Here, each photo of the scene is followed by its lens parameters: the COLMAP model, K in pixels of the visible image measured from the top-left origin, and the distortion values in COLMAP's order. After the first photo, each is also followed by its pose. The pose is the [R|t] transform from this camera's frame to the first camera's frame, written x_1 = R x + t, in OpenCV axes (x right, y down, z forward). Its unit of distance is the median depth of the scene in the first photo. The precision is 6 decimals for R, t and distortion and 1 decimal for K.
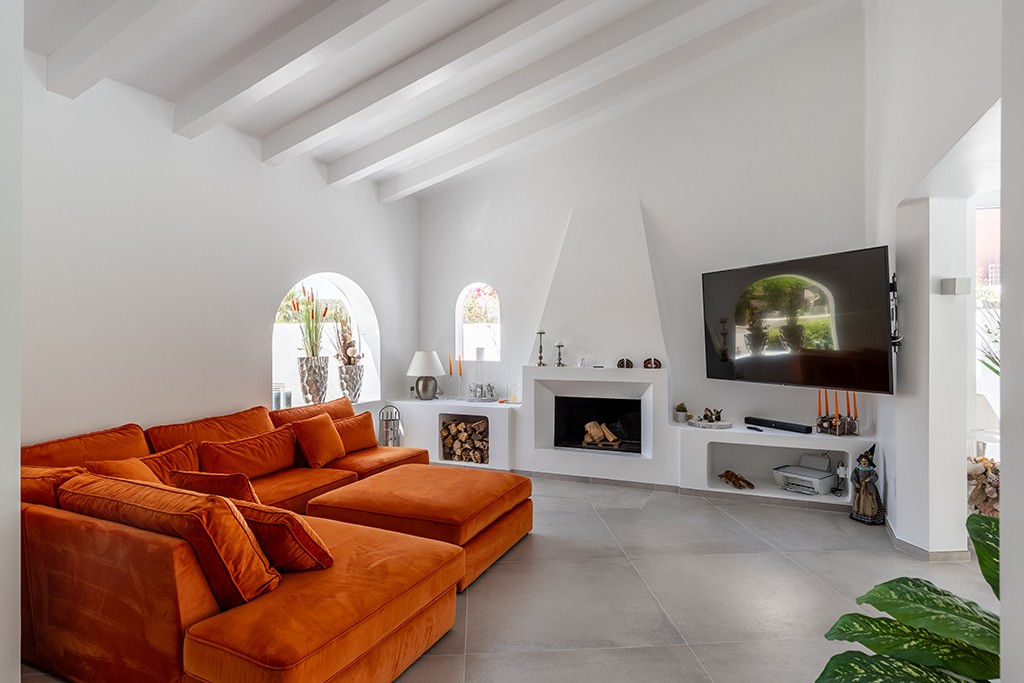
lens RADIAL K [[557.2, 0, 517.3], [0, 557.2, 331.9], [0, 0, 1]] dist [0.004527, -0.000020]
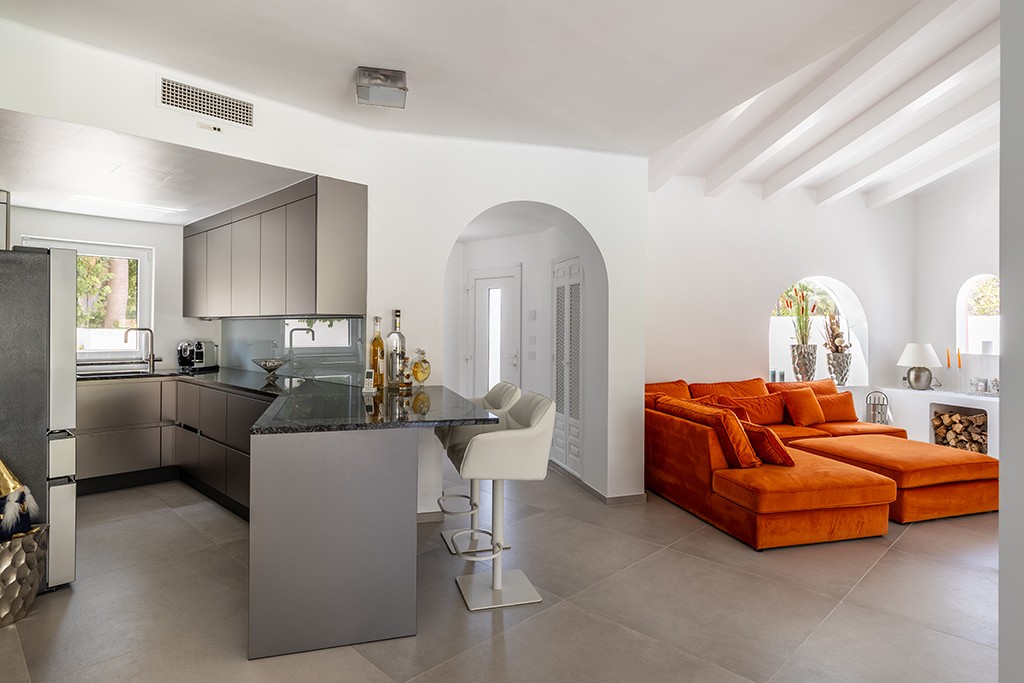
lens RADIAL K [[557.2, 0, 517.3], [0, 557.2, 331.9], [0, 0, 1]] dist [0.004527, -0.000020]
pose [[0.651037, 0.013699, -0.758923, 0.168587], [-0.002337, 0.999869, 0.016043, -0.002057], [0.759043, -0.008671, 0.650983, -0.305092]]
